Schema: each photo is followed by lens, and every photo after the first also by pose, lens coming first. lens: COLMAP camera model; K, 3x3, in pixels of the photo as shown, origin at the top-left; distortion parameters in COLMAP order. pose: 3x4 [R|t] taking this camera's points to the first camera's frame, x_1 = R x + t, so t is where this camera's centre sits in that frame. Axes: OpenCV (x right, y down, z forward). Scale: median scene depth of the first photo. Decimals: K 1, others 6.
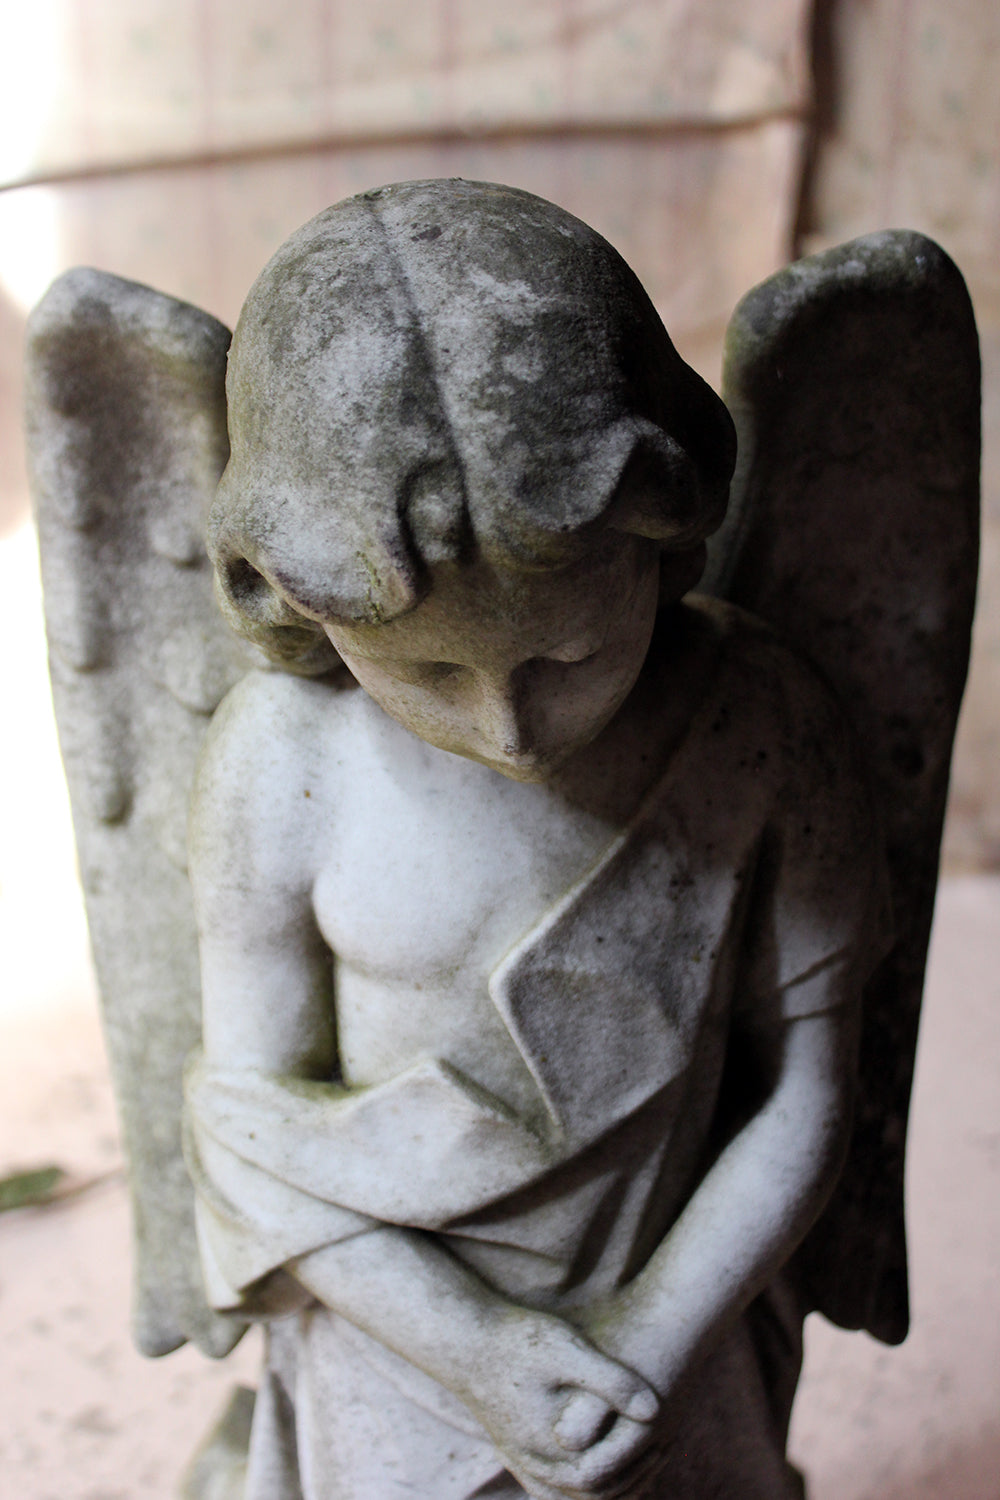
lens RADIAL K [[1989.8, 0, 493.6], [0, 1989.8, 749.2], [0, 0, 1]] dist [-0.065137, 0.125572]
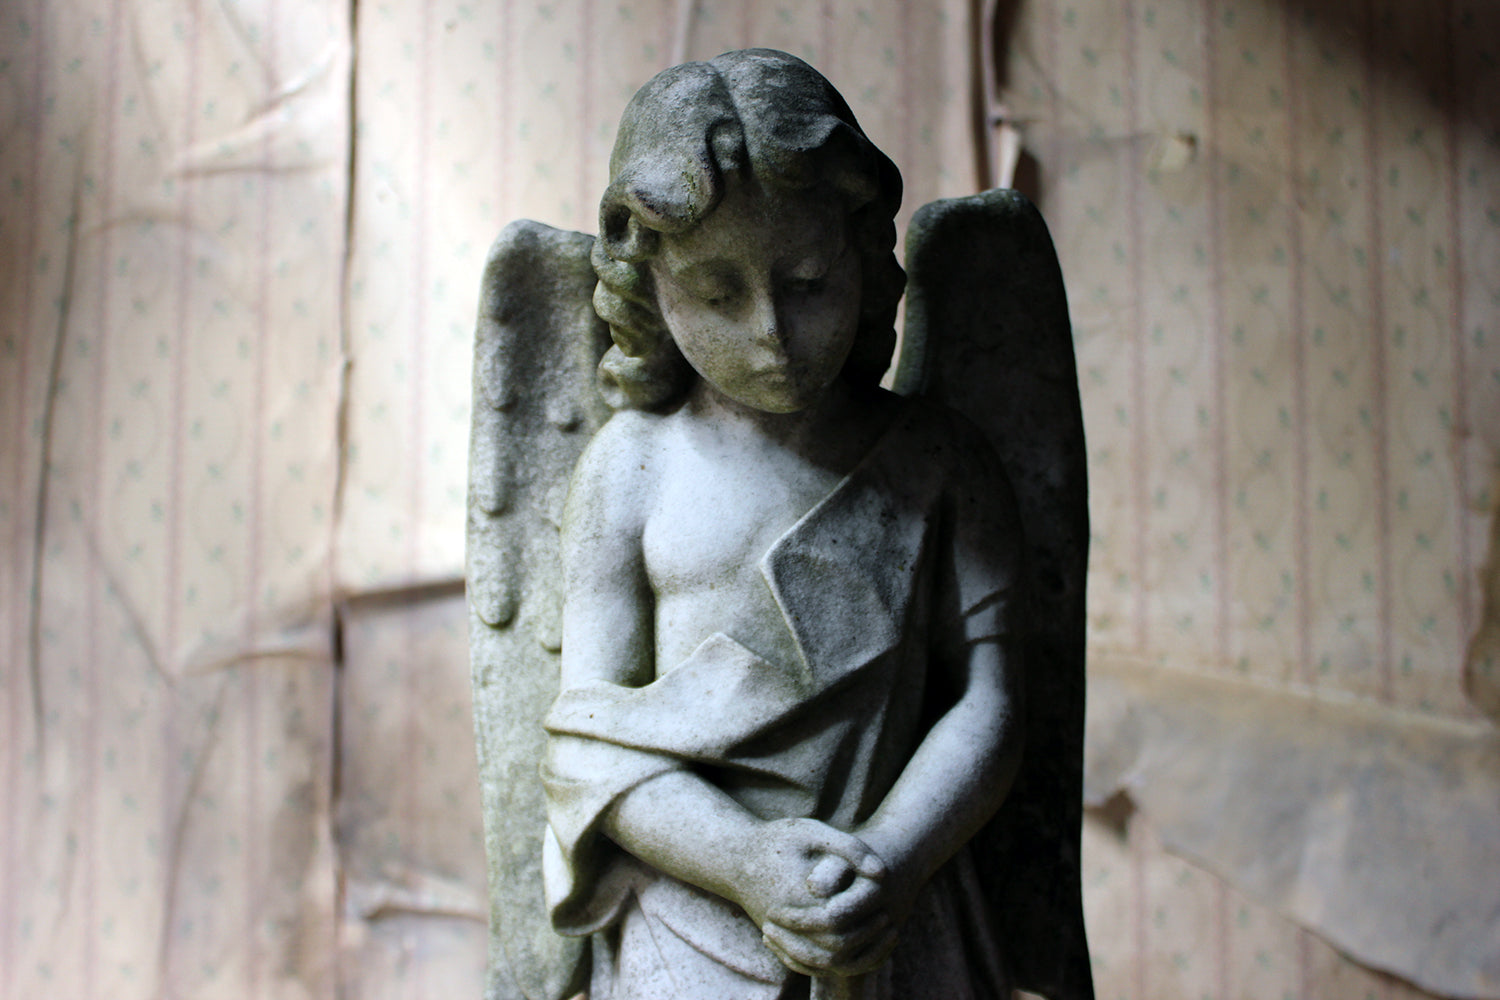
lens RADIAL K [[1619.4, 0, 698.5], [0, 1619.4, 524.5], [0, 0, 1]] dist [-0.077906, 0.042480]
pose [[0.998621, -0.002592, -0.052439, 0.014858], [-0.024136, 0.864330, -0.502345, 0.671540], [0.046626, 0.502918, 0.863076, -0.056639]]
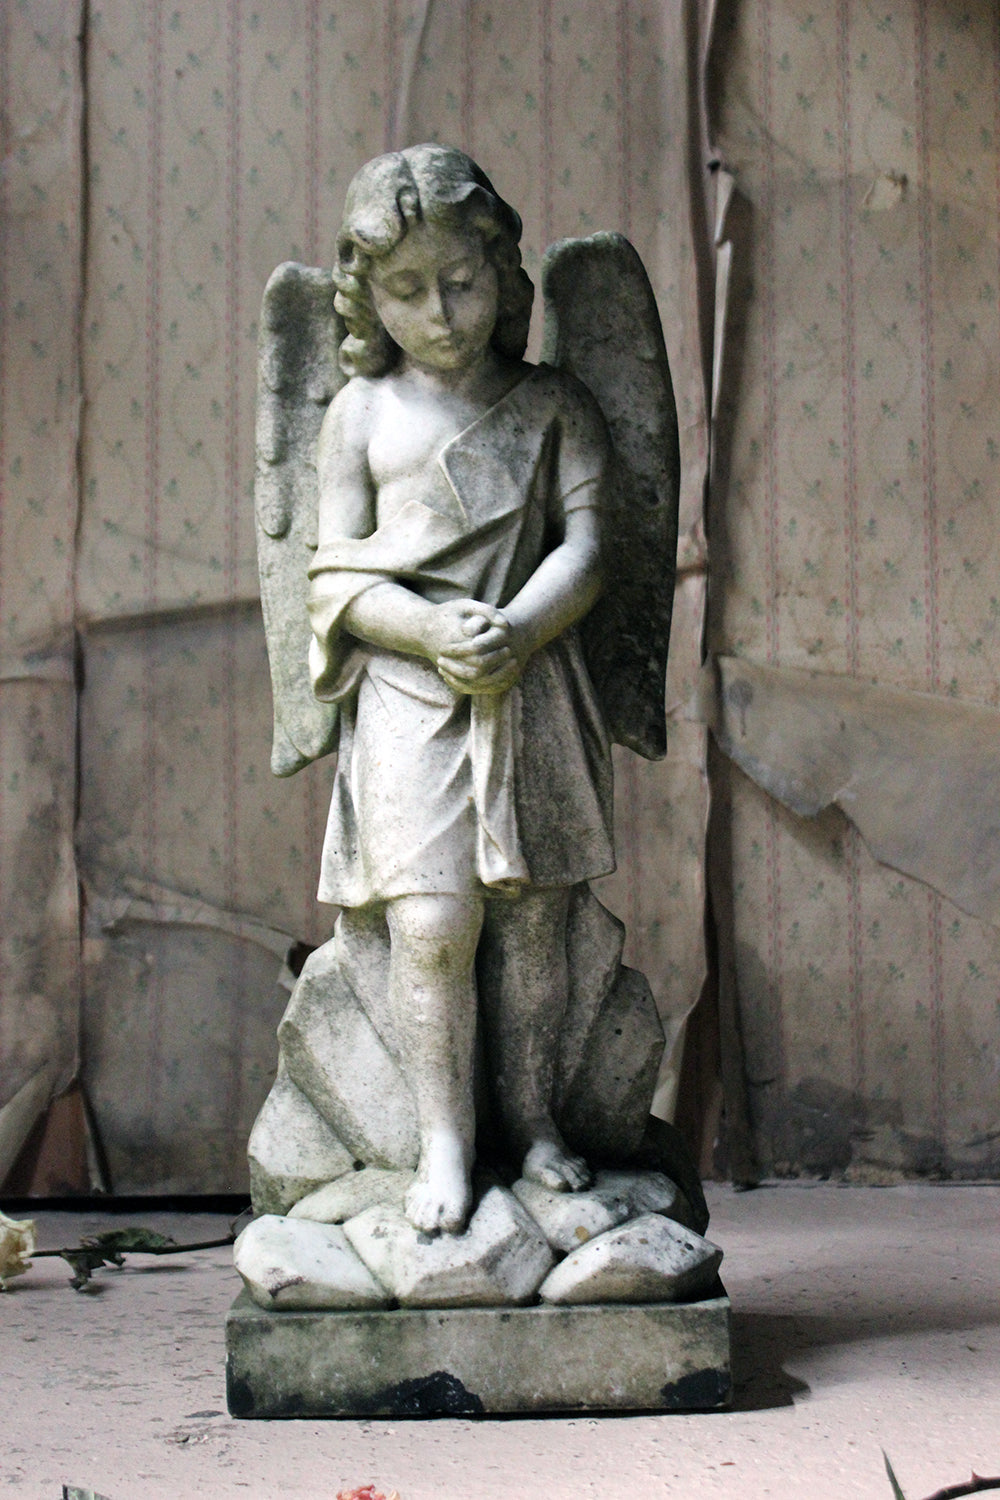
lens RADIAL K [[2870.6, 0, 506.1], [0, 2870.6, 753.1], [0, 0, 1]] dist [0.012622, 0.269585]
pose [[0.999149, -0.011391, -0.039633, 0.204343], [-0.010836, 0.854782, -0.518874, 2.185411], [0.039788, 0.518862, 0.853931, -1.792286]]
